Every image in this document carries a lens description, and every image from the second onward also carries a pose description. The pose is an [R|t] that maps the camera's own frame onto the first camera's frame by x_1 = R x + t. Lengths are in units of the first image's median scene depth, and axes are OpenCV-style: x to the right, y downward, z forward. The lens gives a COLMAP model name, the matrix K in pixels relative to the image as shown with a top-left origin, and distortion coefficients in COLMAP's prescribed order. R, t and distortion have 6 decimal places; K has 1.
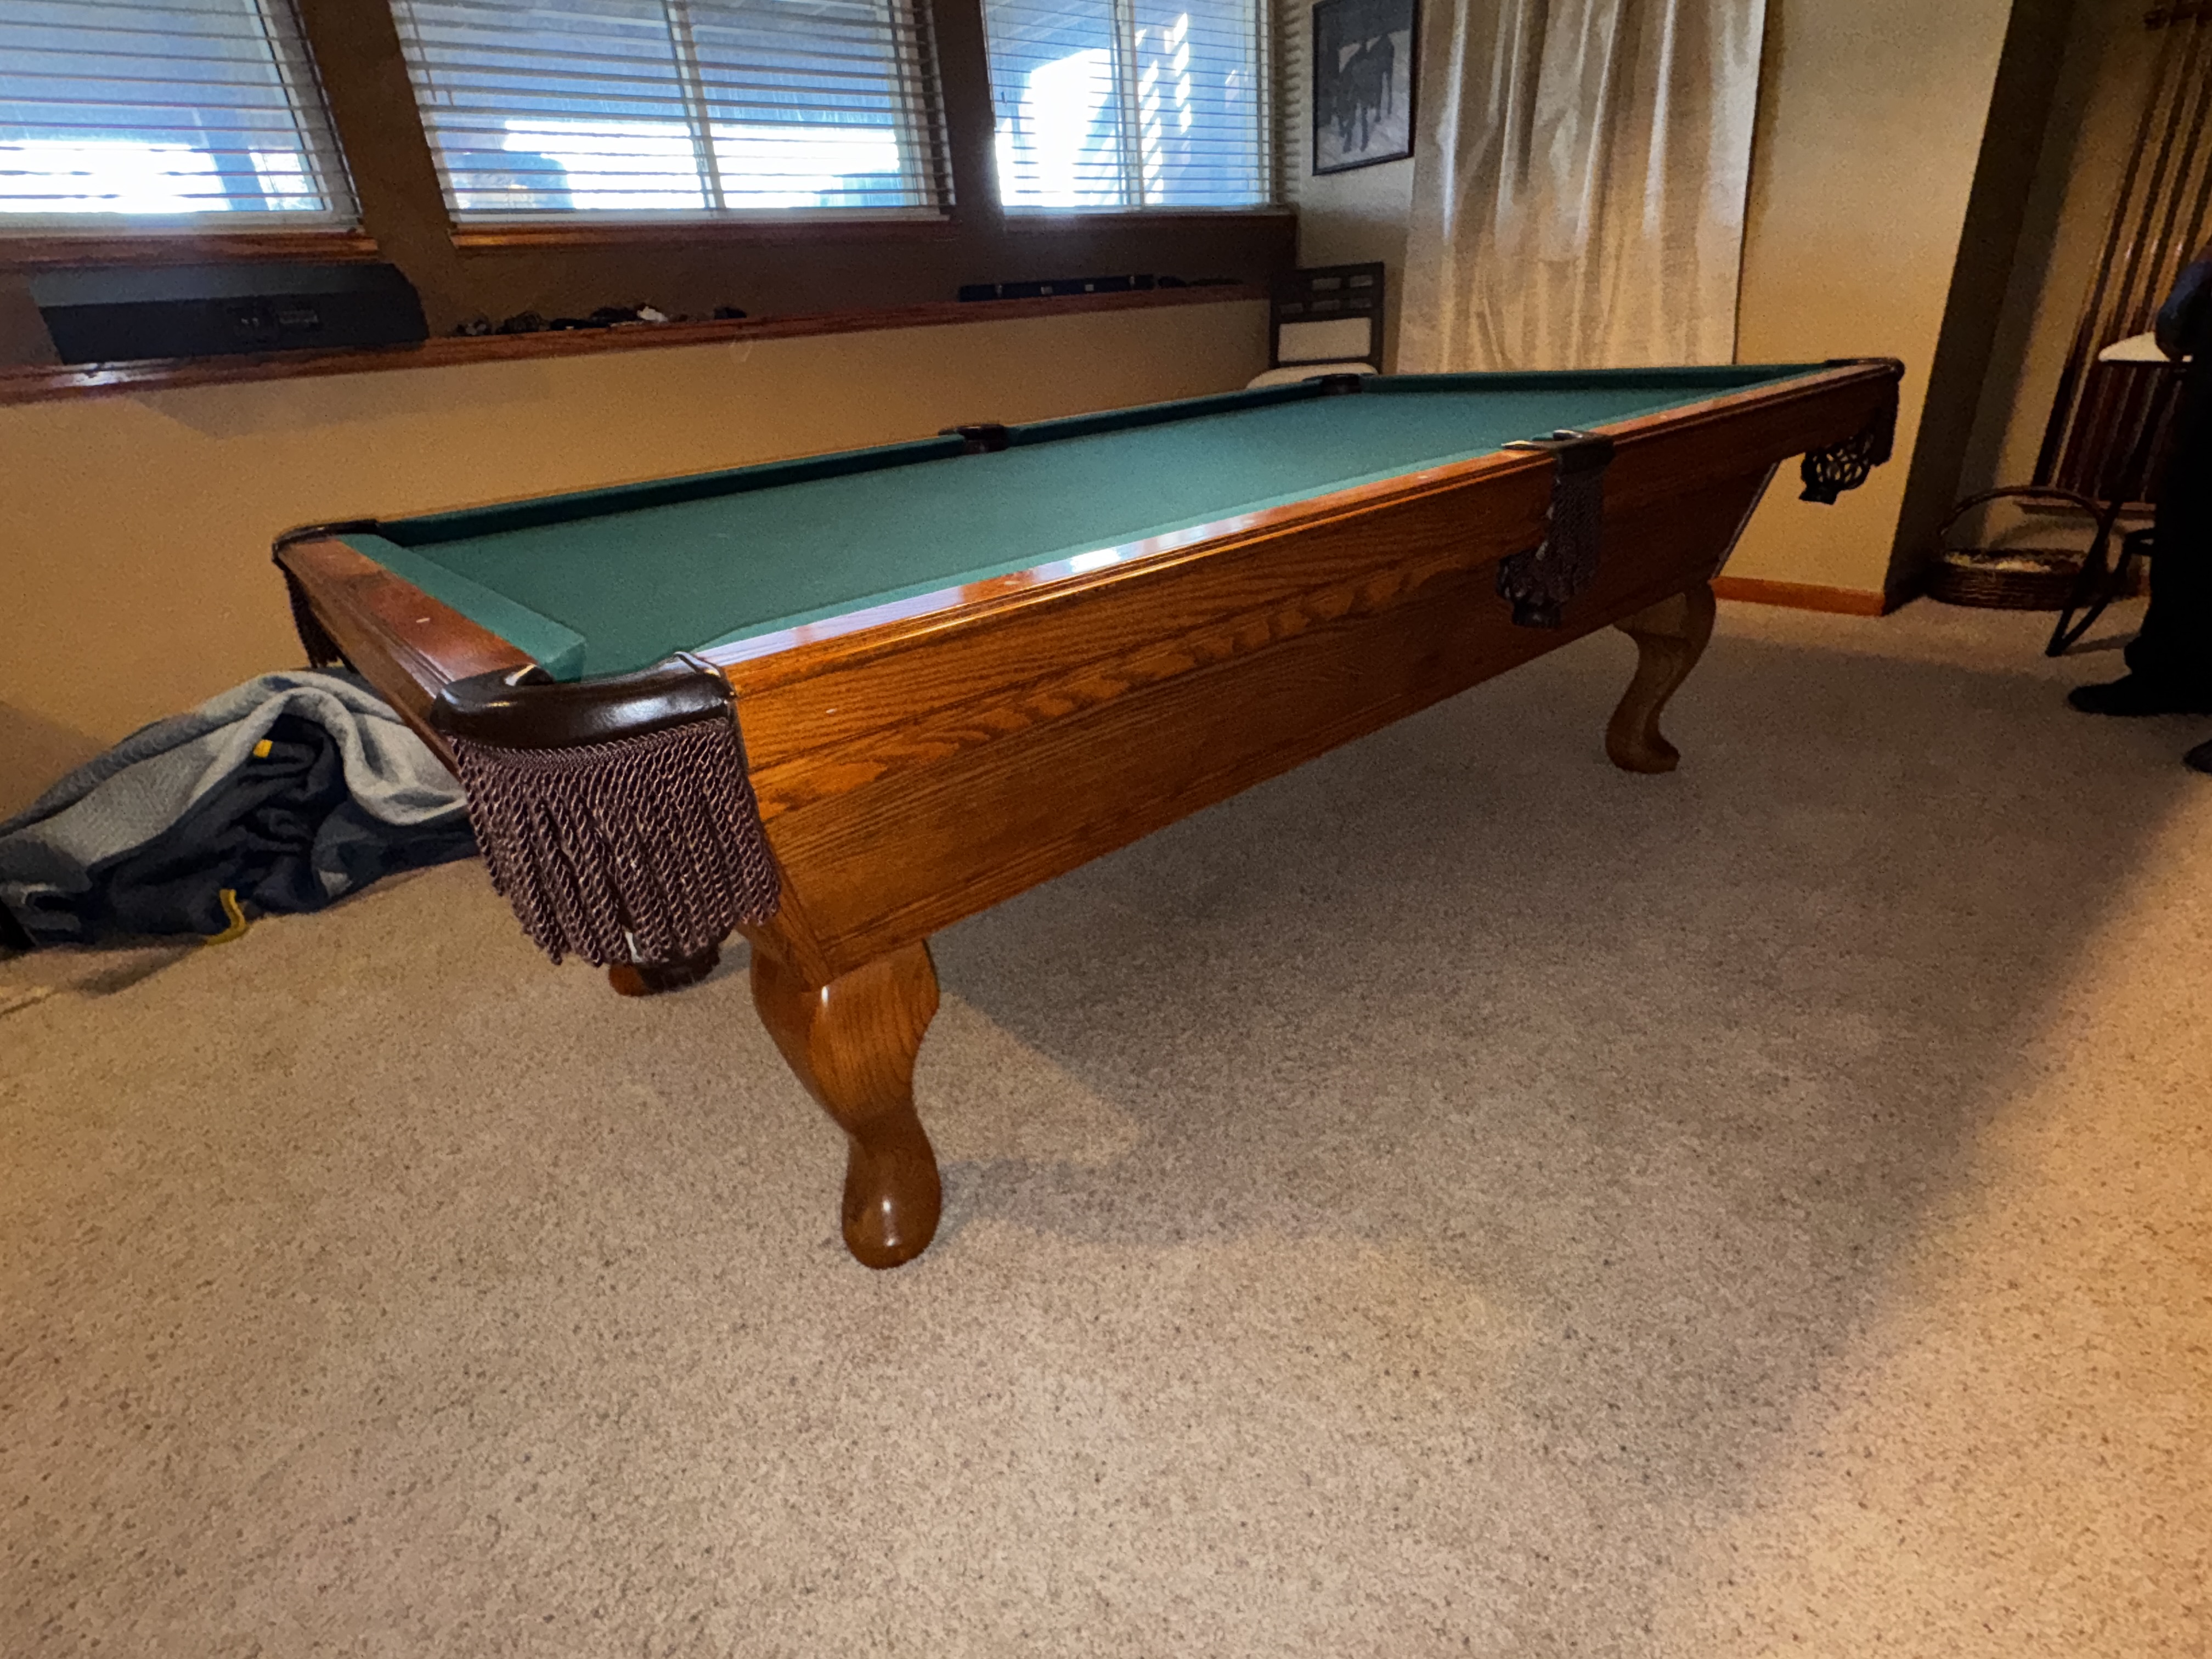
lens RADIAL K [[1092.0, 0, 1106.0], [0, 1092.0, 829.5], [0, 0, 1]] dist [-0.000314, 0.001659]
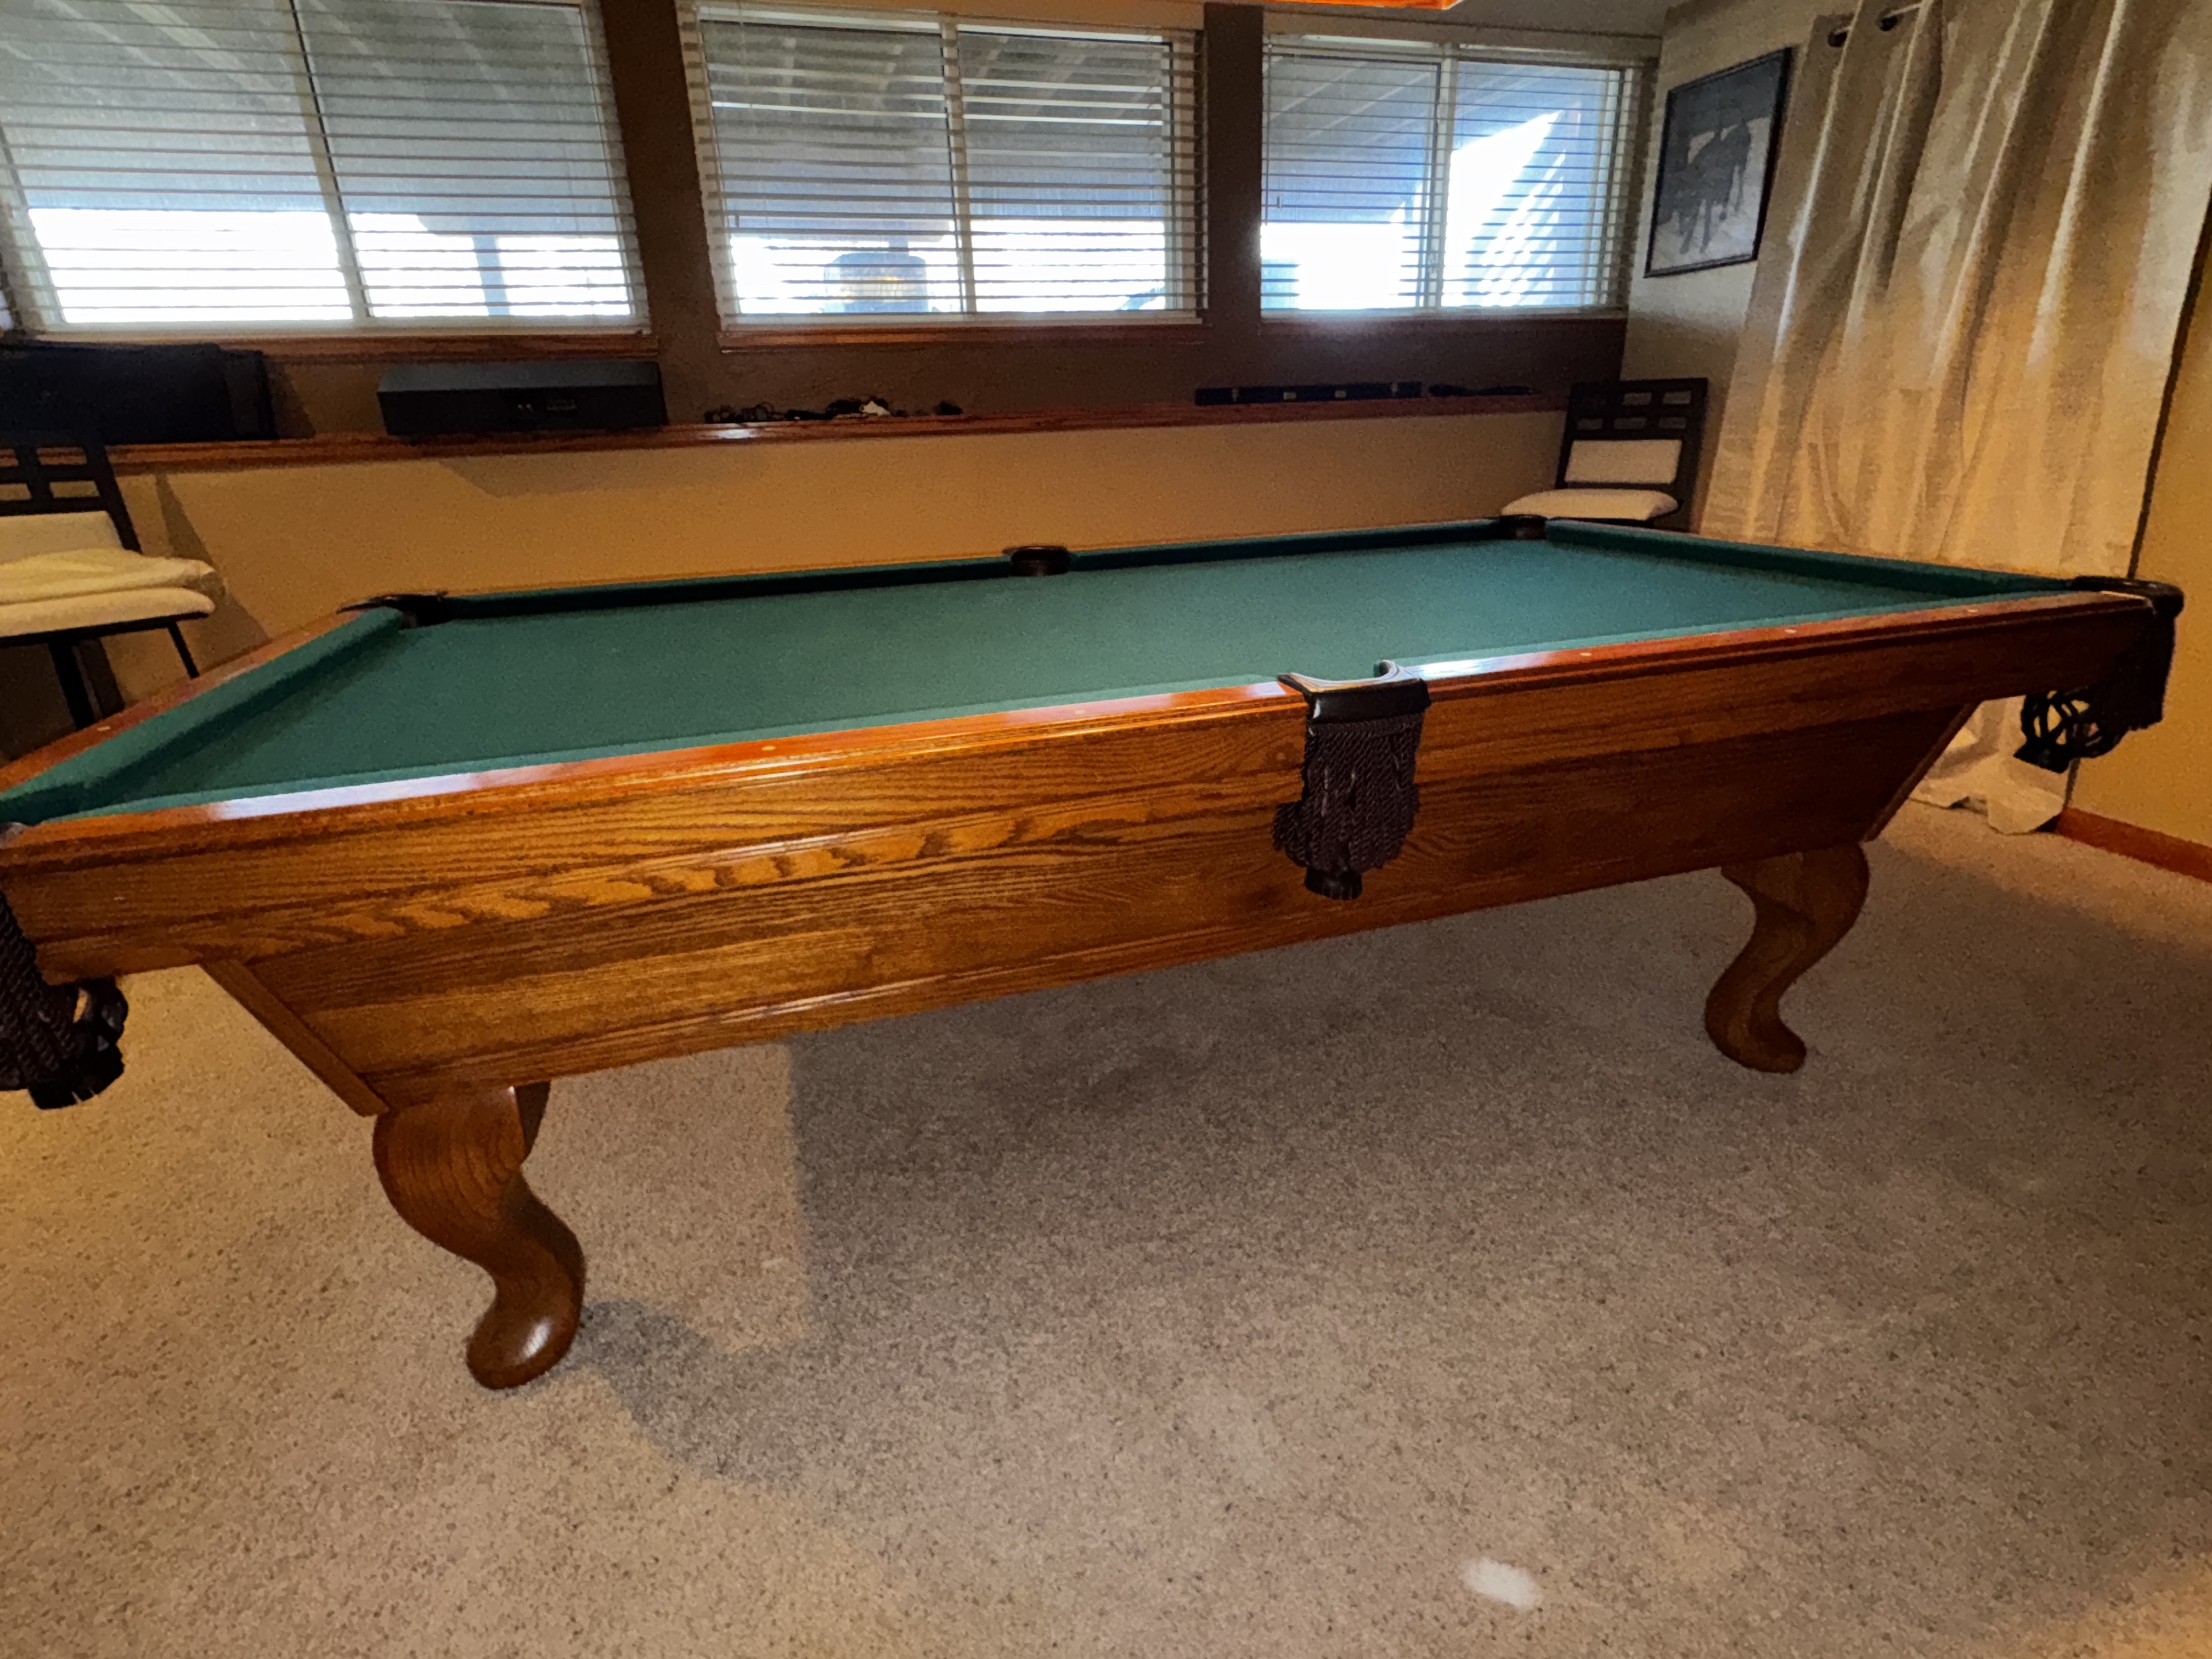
lens RADIAL K [[1092.0, 0, 1106.0], [0, 1092.0, 829.5], [0, 0, 1]] dist [-0.000314, 0.001659]
pose [[0.917262, 0.185812, -0.352286, 0.213214], [-0.202362, 0.979256, -0.010395, -0.077547], [0.343046, 0.080825, 0.935835, 0.074229]]
